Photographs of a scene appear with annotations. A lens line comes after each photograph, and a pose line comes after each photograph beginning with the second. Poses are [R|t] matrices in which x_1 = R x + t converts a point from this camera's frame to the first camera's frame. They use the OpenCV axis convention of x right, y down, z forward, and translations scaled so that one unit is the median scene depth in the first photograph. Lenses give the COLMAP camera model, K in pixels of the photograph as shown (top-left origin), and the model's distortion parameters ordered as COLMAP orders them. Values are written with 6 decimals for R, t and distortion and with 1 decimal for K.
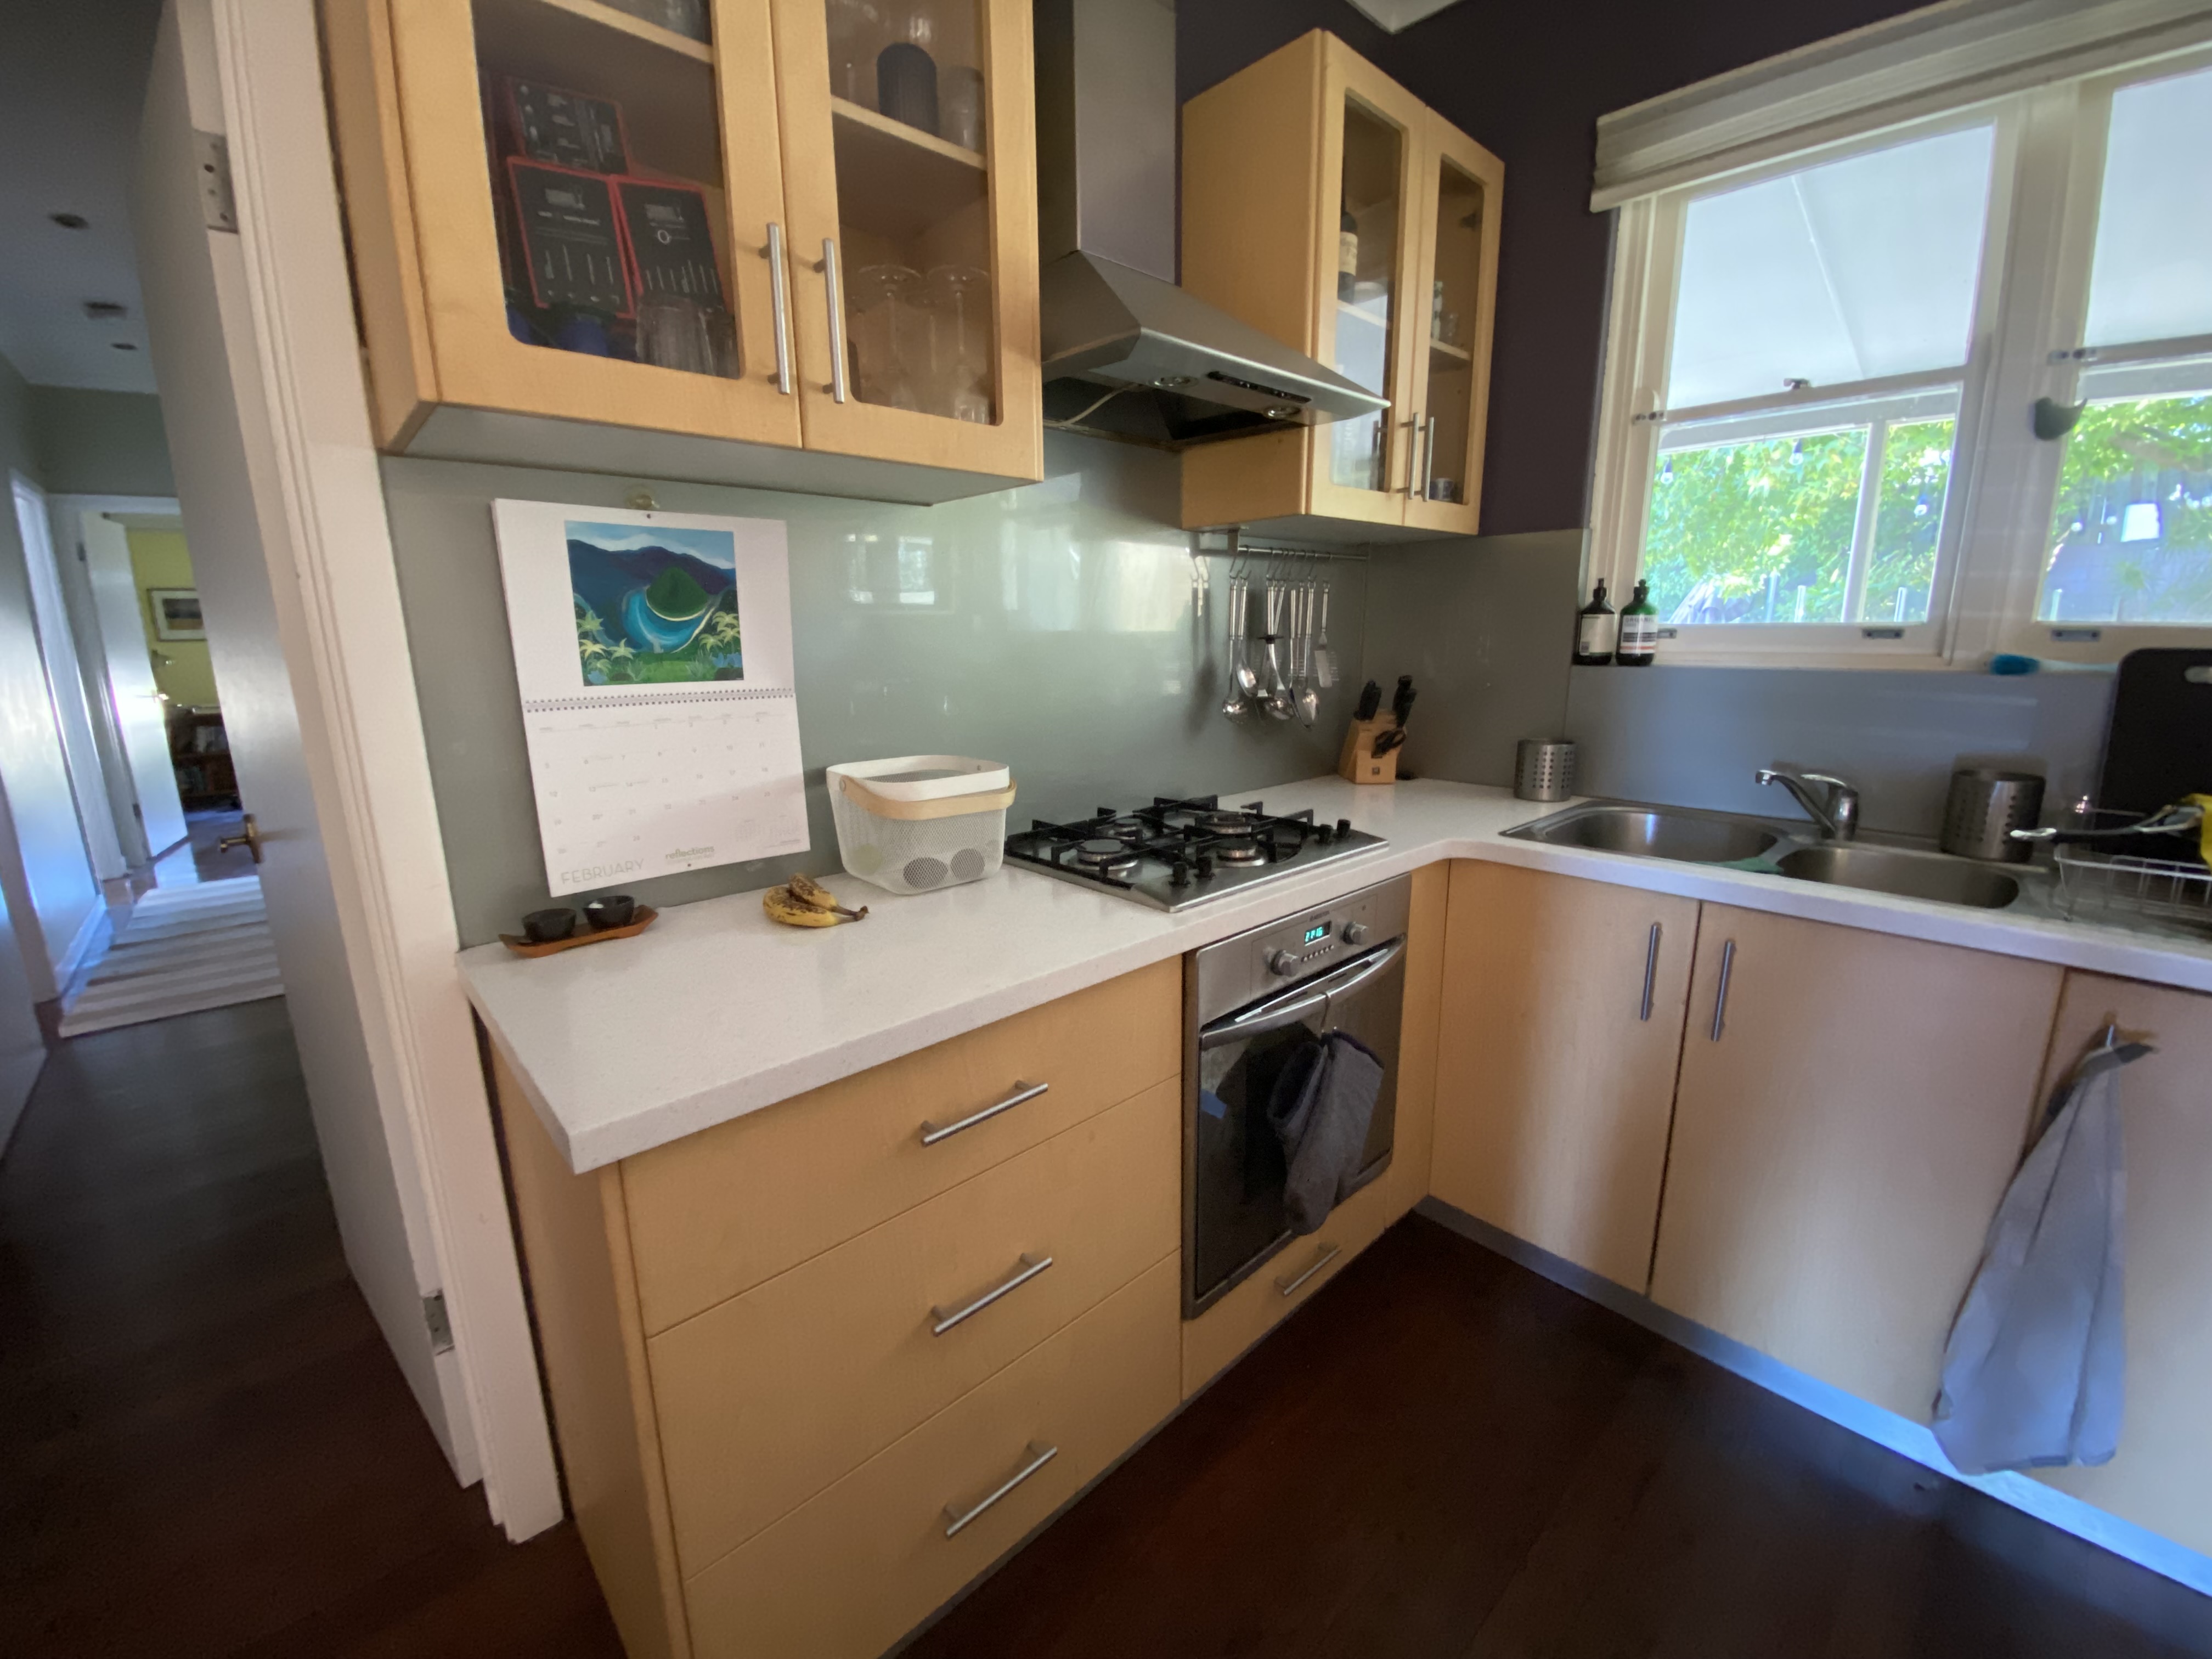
lens RADIAL K [[902.6, 0, 1106.0], [0, 902.6, 829.5], [0, 0, 1]] dist [0.024798, -0.020444]
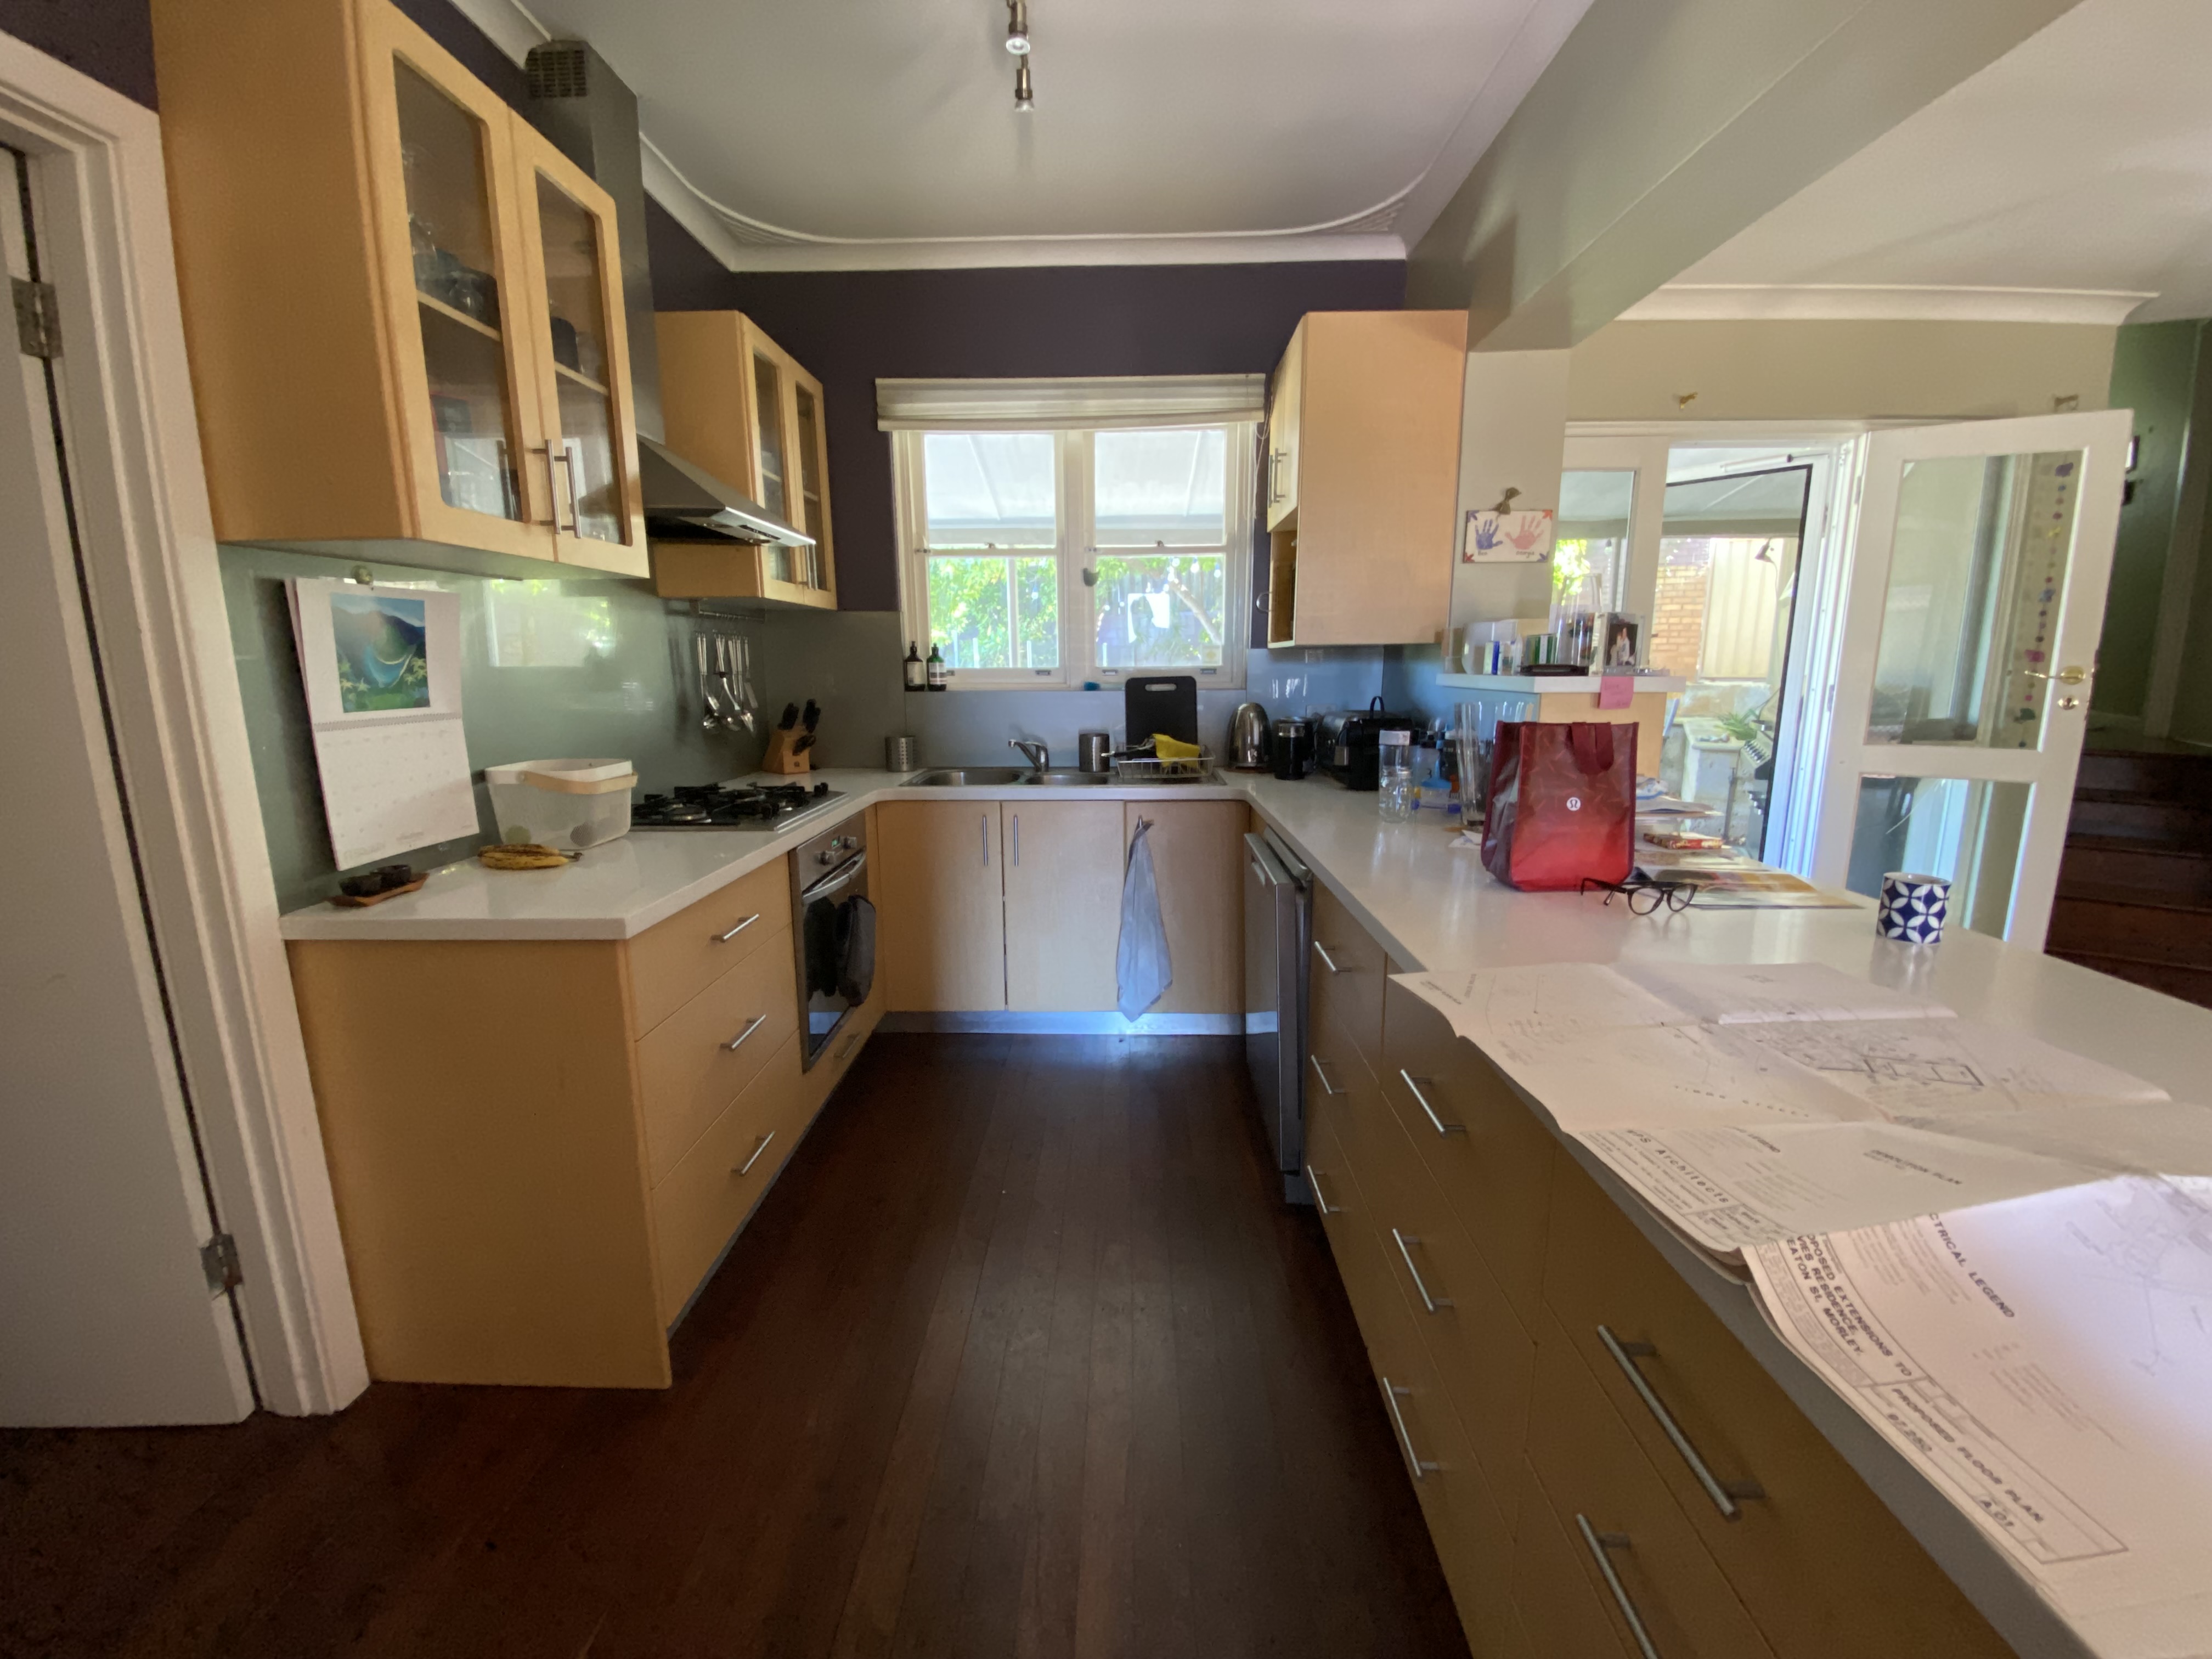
lens RADIAL K [[902.6, 0, 1106.0], [0, 902.6, 829.5], [0, 0, 1]] dist [0.024798, -0.020444]
pose [[0.698292, -0.122076, 0.705327, -0.640402], [0.148075, 0.988672, 0.024518, 0.125618], [-0.700330, 0.087321, 0.708458, -0.621408]]
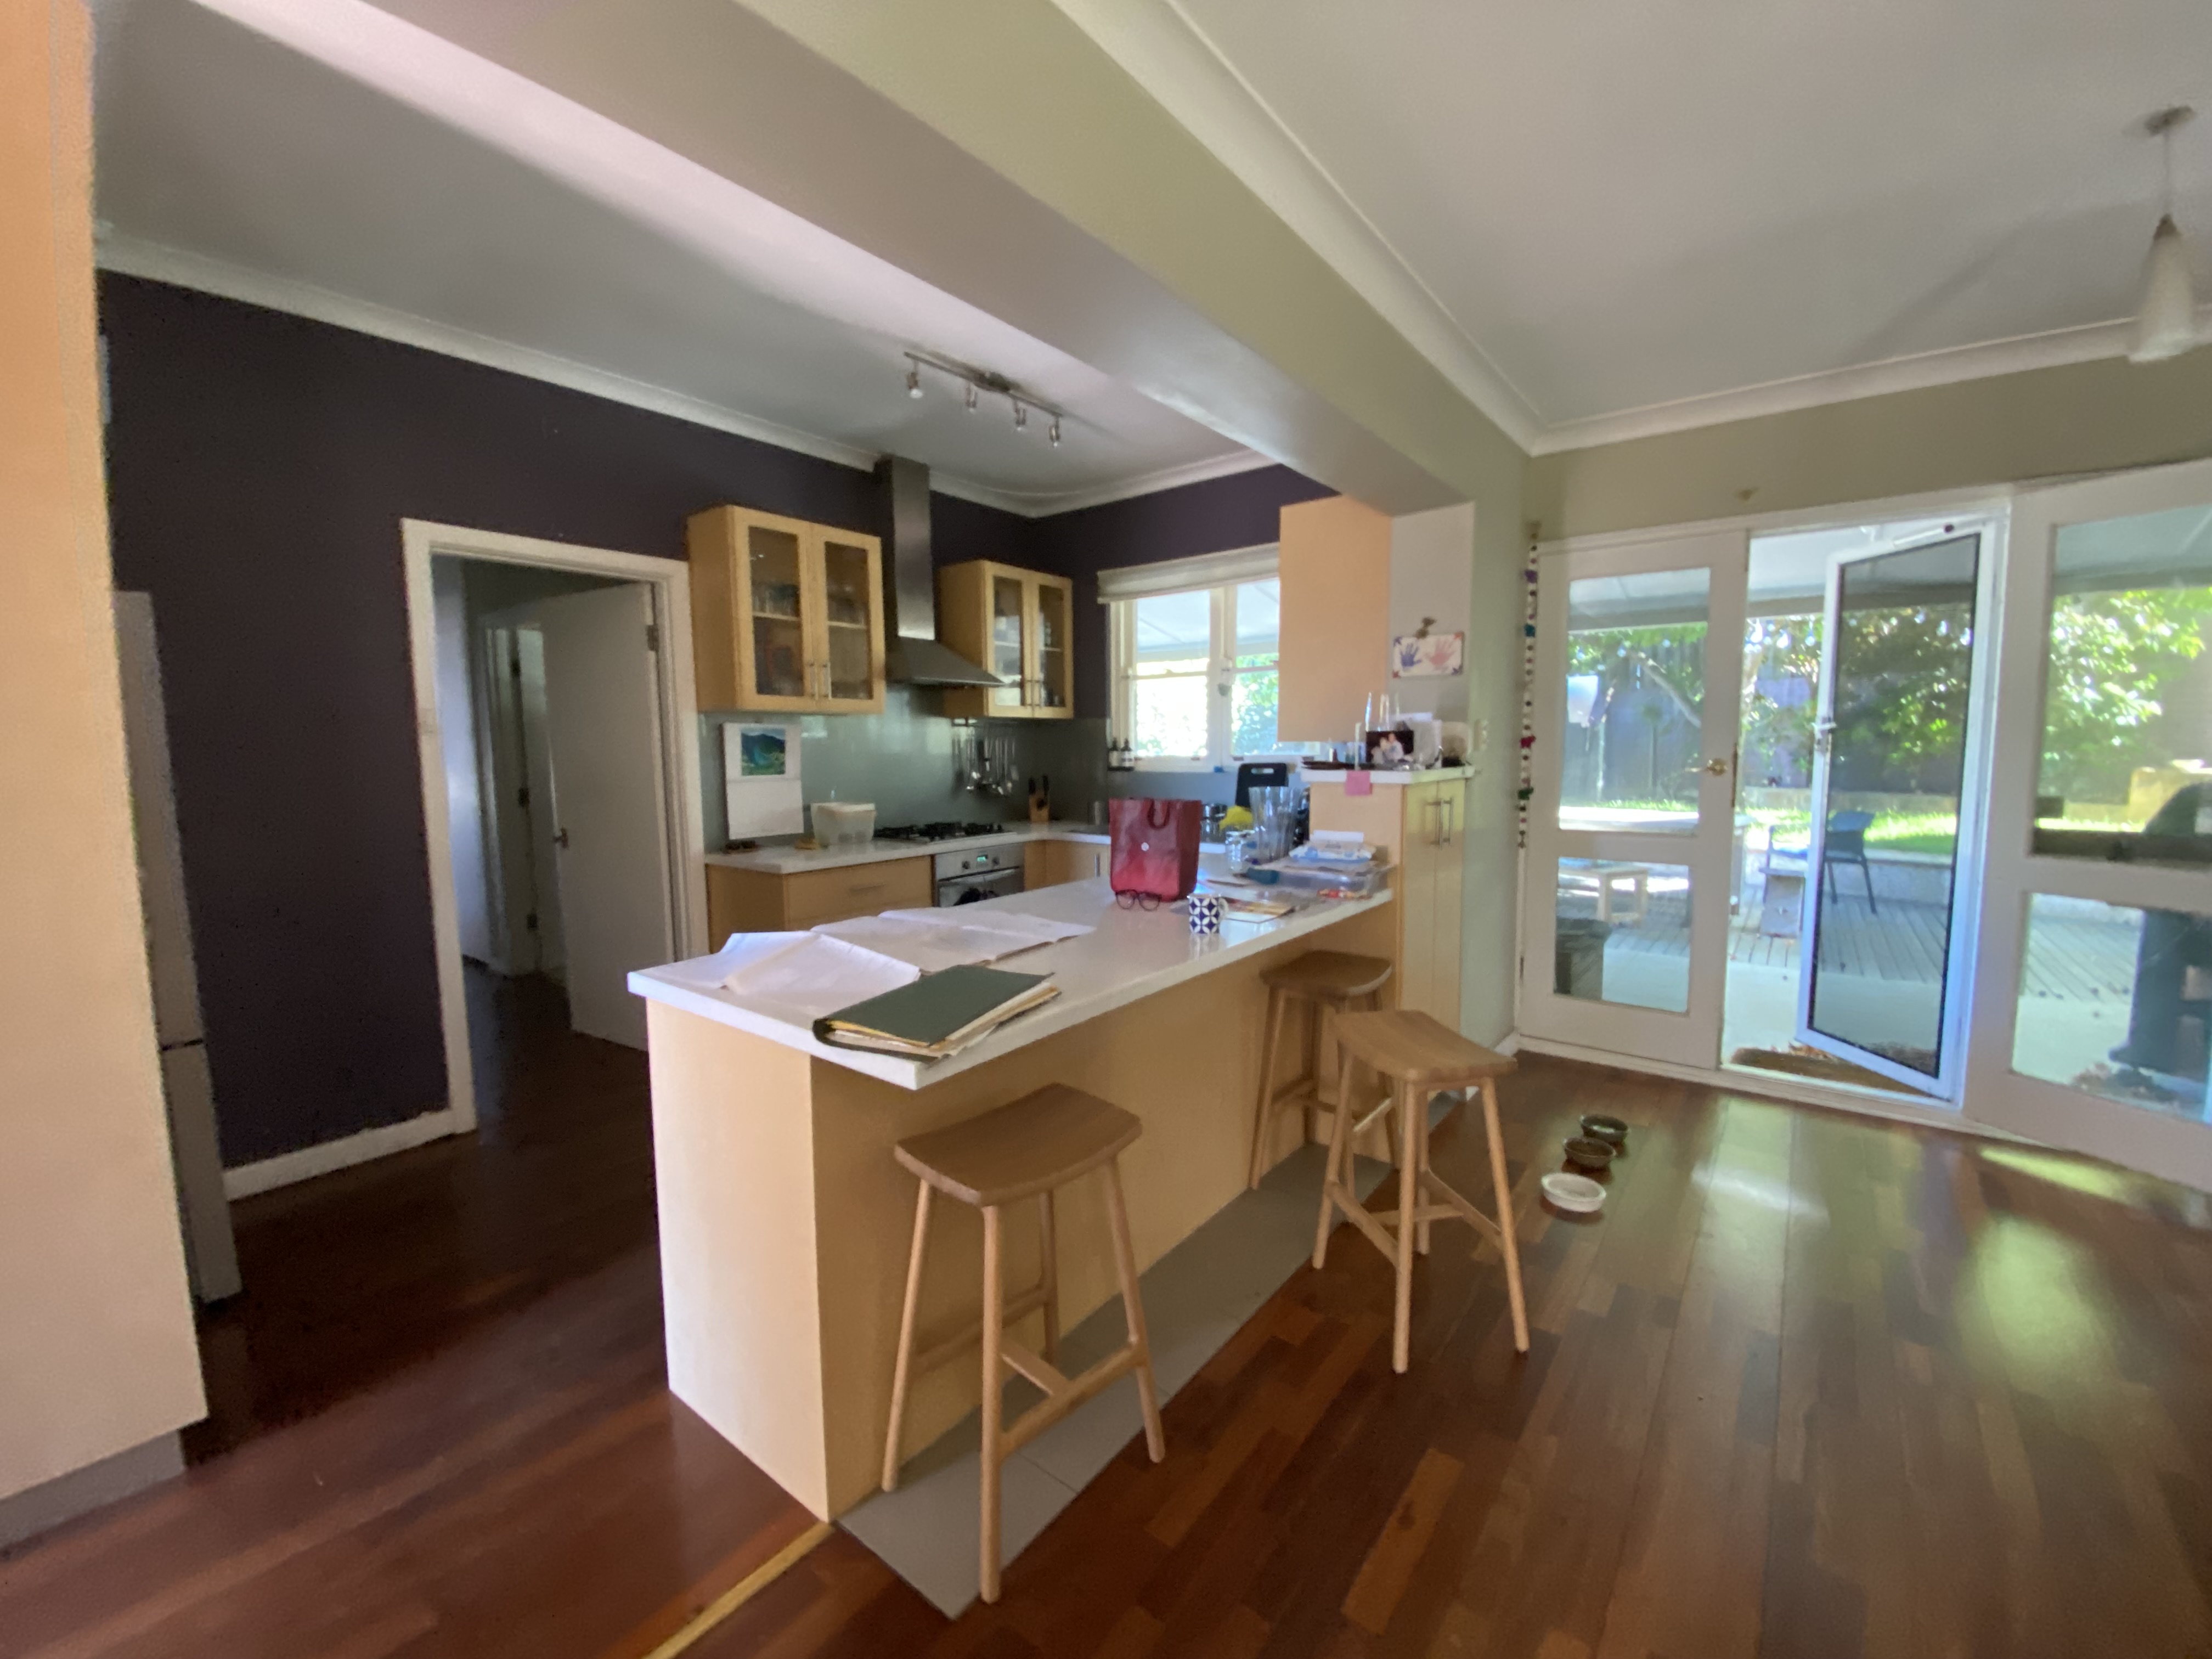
lens RADIAL K [[884.6, 0, 1115.4], [0, 884.6, 830.2], [0, 0, 1]] dist [0.052357, -0.037635]
pose [[0.986691, -0.010836, 0.162246, 0.199396], [0.029558, 0.993106, -0.113429, 0.375593], [-0.159899, 0.116715, 0.980209, -1.999422]]
